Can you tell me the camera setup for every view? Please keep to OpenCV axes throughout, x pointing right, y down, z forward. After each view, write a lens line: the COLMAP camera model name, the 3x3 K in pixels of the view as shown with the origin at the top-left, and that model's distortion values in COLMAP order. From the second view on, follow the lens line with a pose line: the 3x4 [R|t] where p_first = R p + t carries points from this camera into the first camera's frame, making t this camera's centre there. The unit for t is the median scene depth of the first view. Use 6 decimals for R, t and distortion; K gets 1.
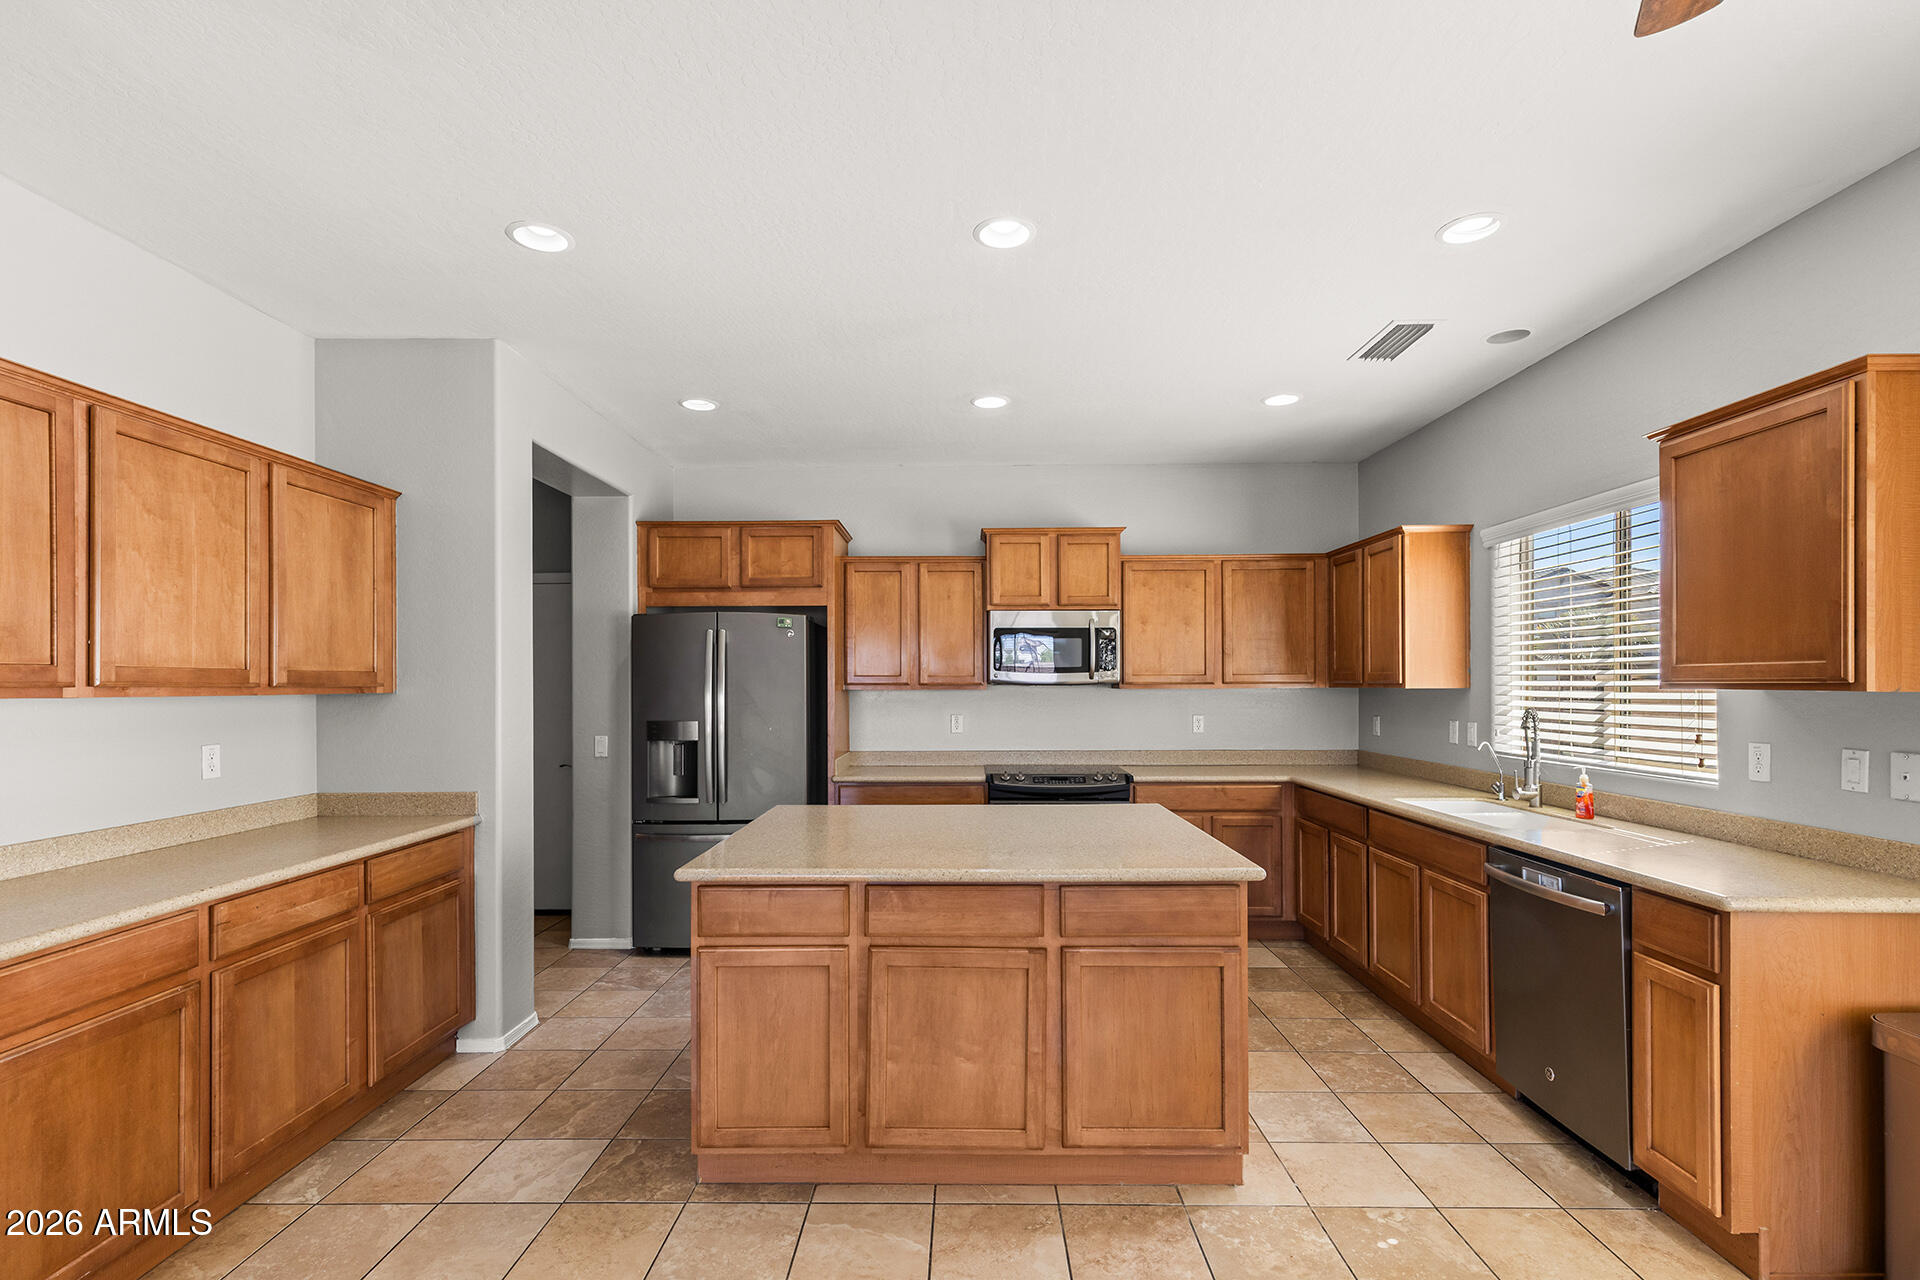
lens RADIAL K [[870.1, 0, 976.3], [0, 870.1, 687.2], [0, 0, 1]] dist [0.006972, -0.000762]
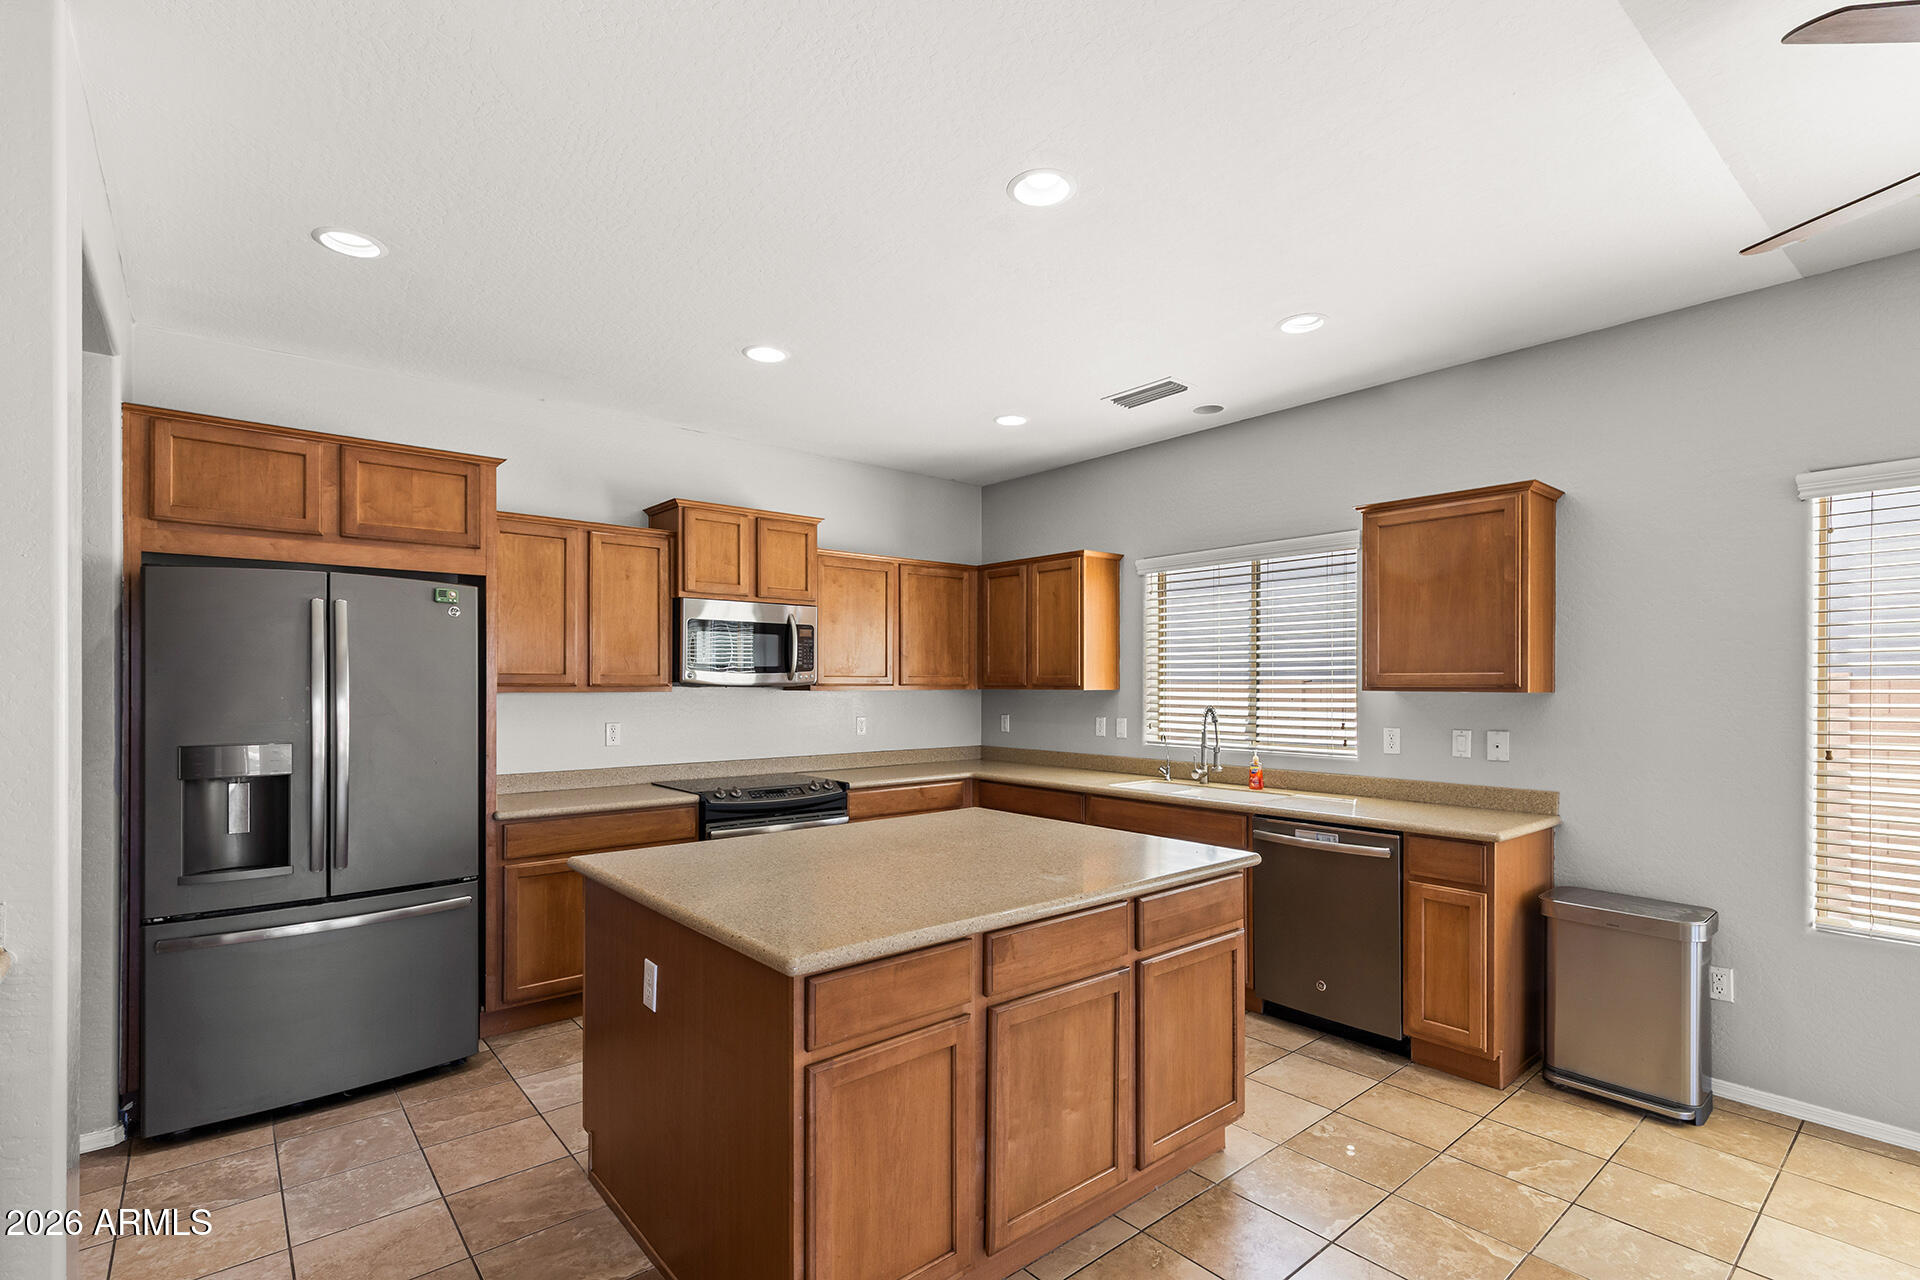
lens RADIAL K [[870.1, 0, 934.0], [0, 870.1, 685.2], [0, 0, 1]] dist [0.006972, -0.000762]
pose [[0.764968, 0.003337, 0.644060, -0.387567], [-0.001180, 0.999992, -0.003781, -0.000738], [-0.644068, 0.002132, 0.764966, 0.230006]]
